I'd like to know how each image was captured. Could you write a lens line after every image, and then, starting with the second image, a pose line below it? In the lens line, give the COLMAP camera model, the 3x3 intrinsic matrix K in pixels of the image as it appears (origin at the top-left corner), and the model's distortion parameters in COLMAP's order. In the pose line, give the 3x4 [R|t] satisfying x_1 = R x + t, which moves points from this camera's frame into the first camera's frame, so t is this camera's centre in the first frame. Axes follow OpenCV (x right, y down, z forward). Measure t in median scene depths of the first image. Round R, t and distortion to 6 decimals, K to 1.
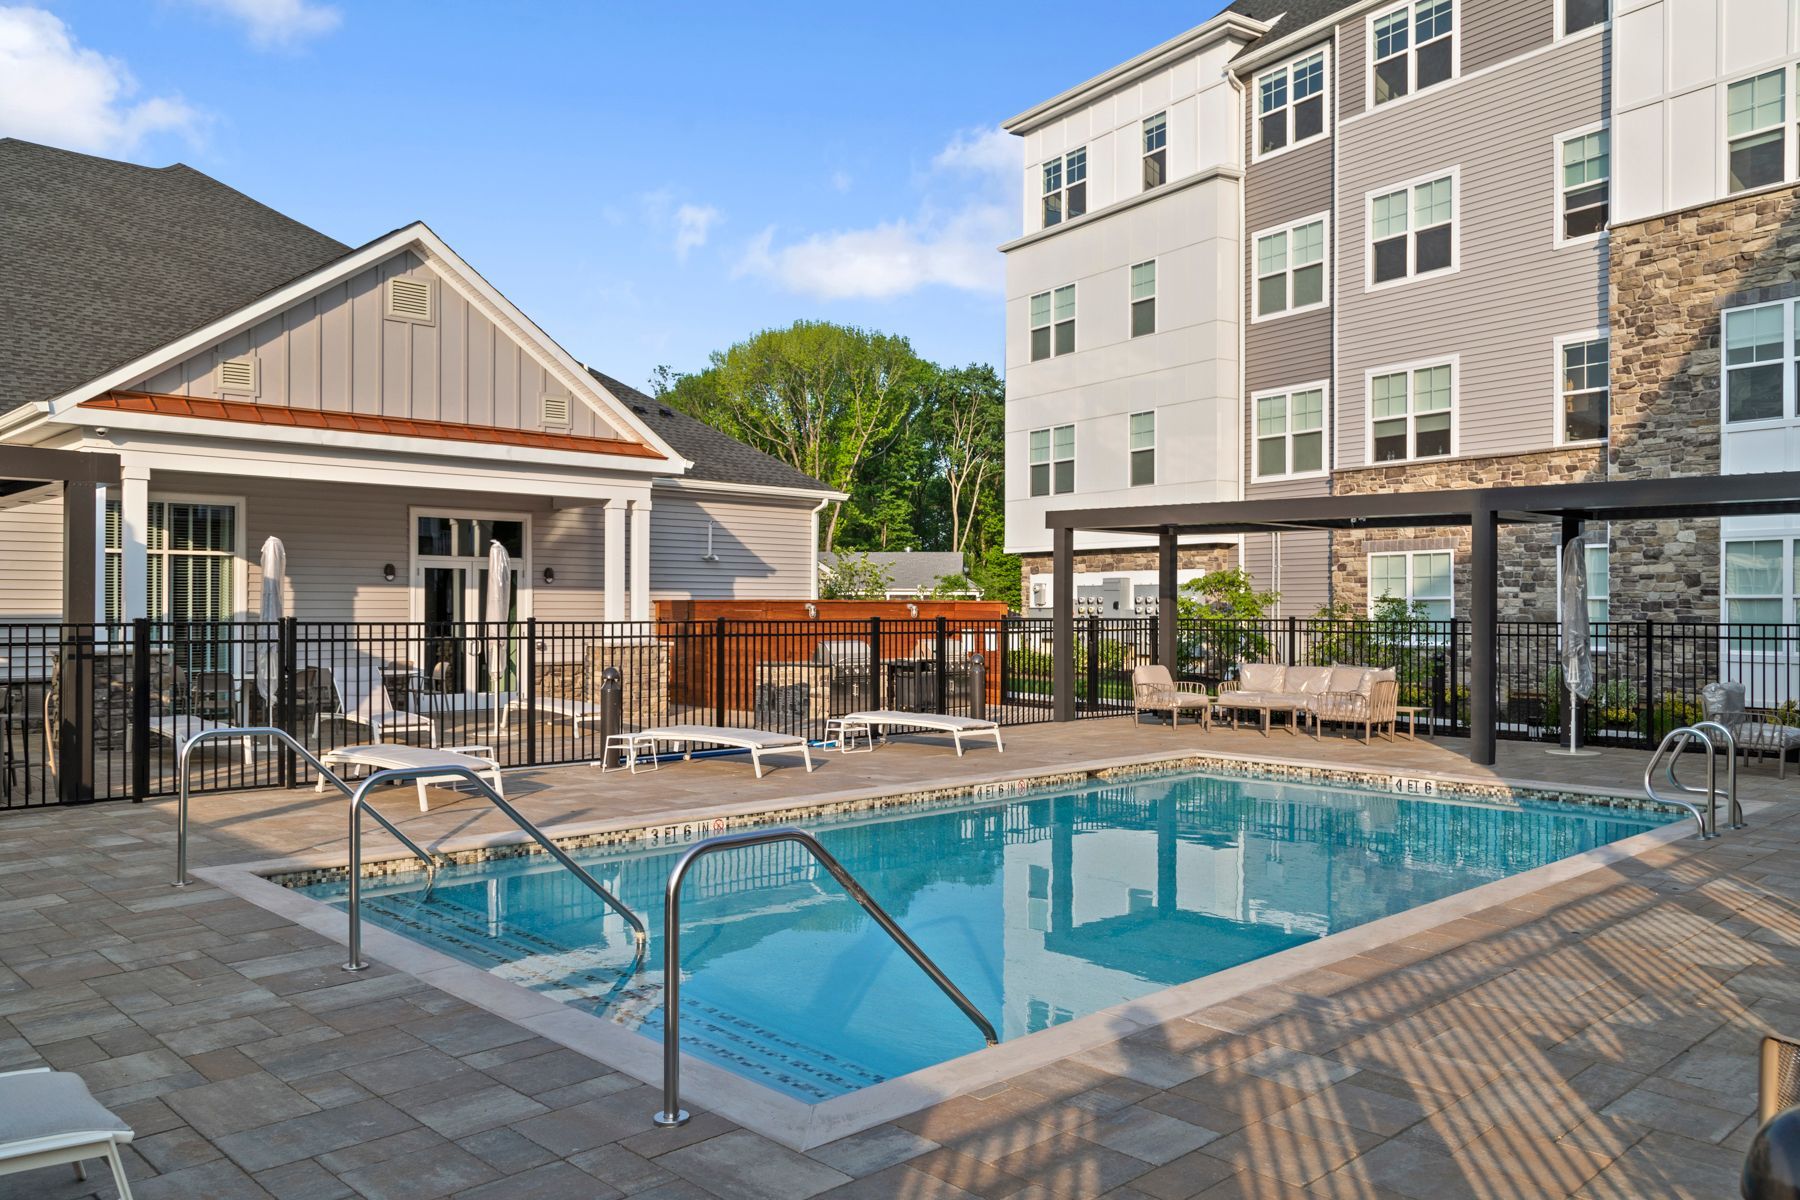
lens RADIAL K [[1377.2, 0, 900.0], [0, 1377.2, 600.0], [0, 0, 1]] dist [0.005674, 0.007154]
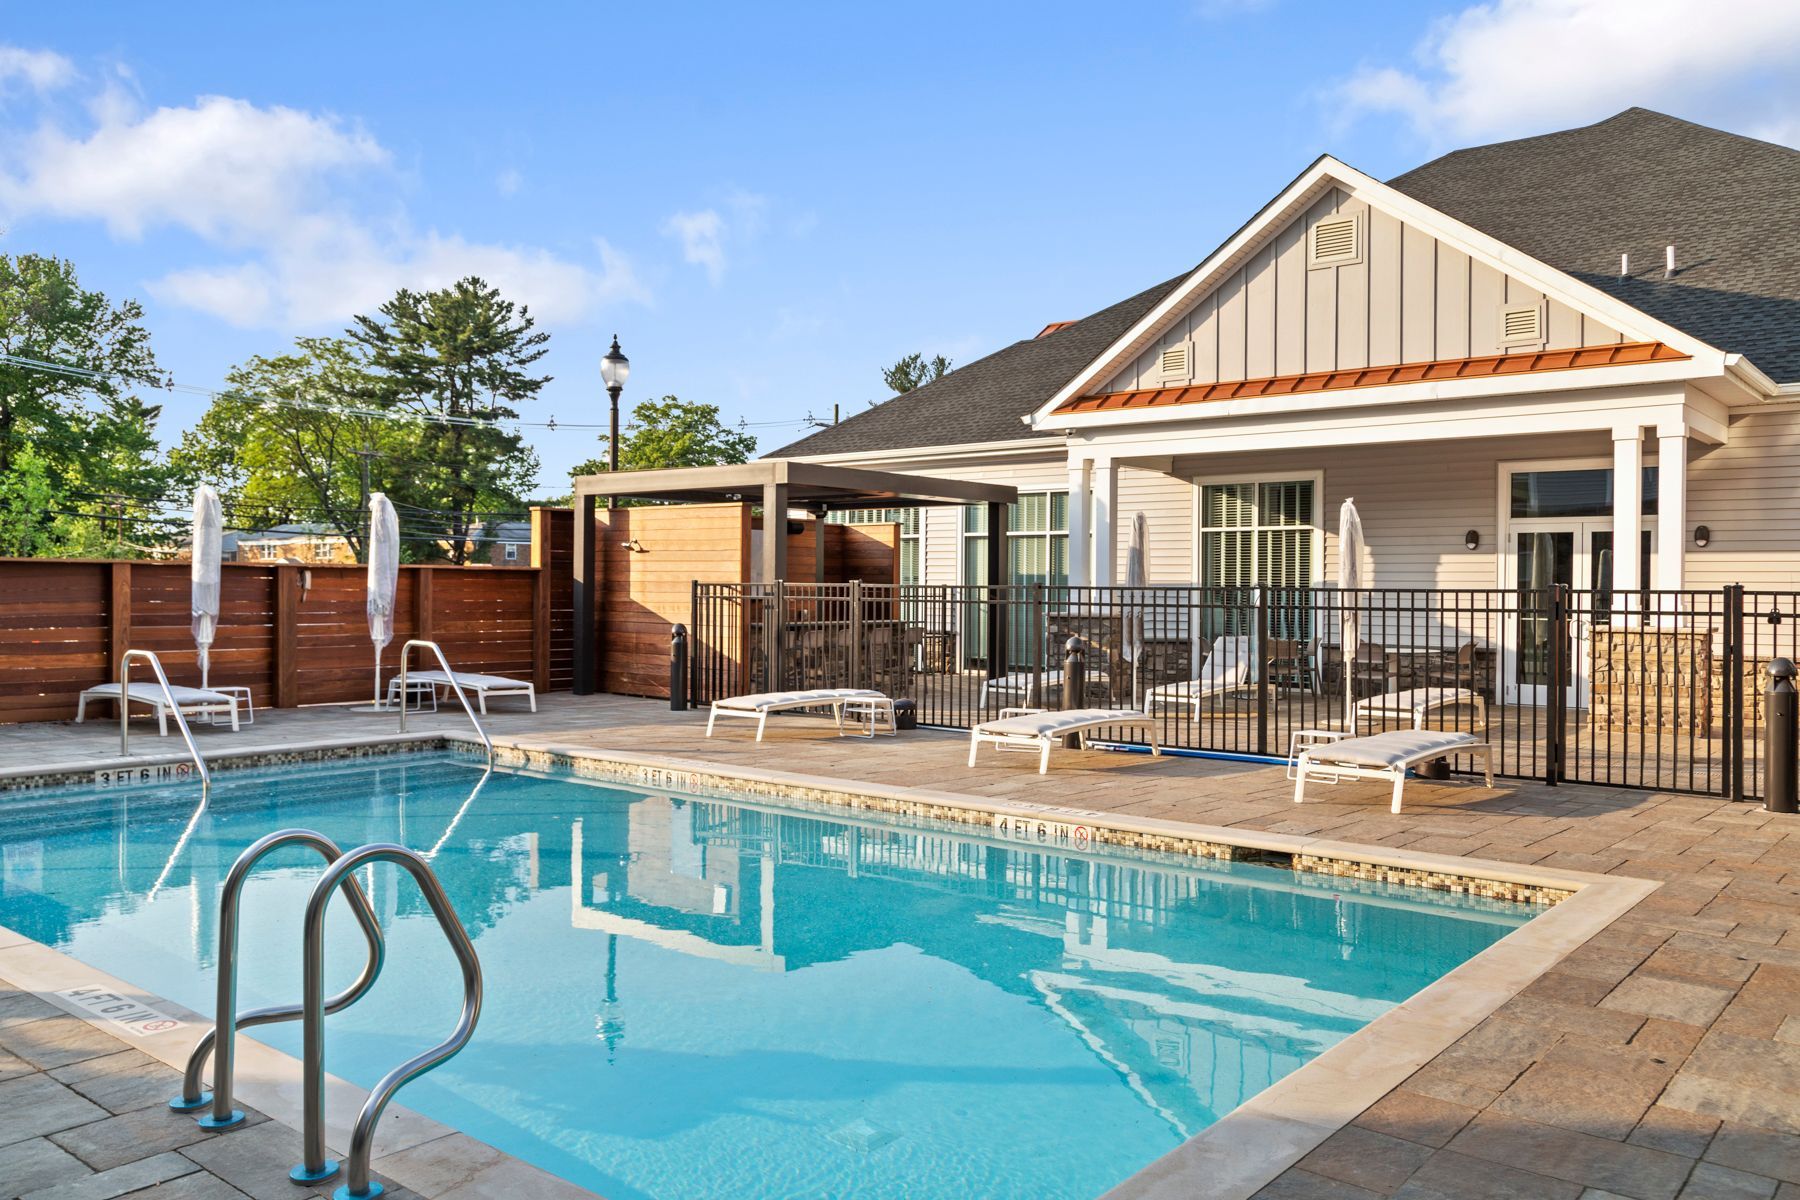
lens RADIAL K [[1396.1, 0, 899.7], [0, 1396.1, 579.3], [0, 0, 1]] dist [0.006058, 0.003283]
pose [[0.117350, -0.006941, -0.993066, 0.565351], [-0.002426, 0.999971, -0.007276, 0.014894], [0.993088, 0.003263, 0.117330, 0.645475]]
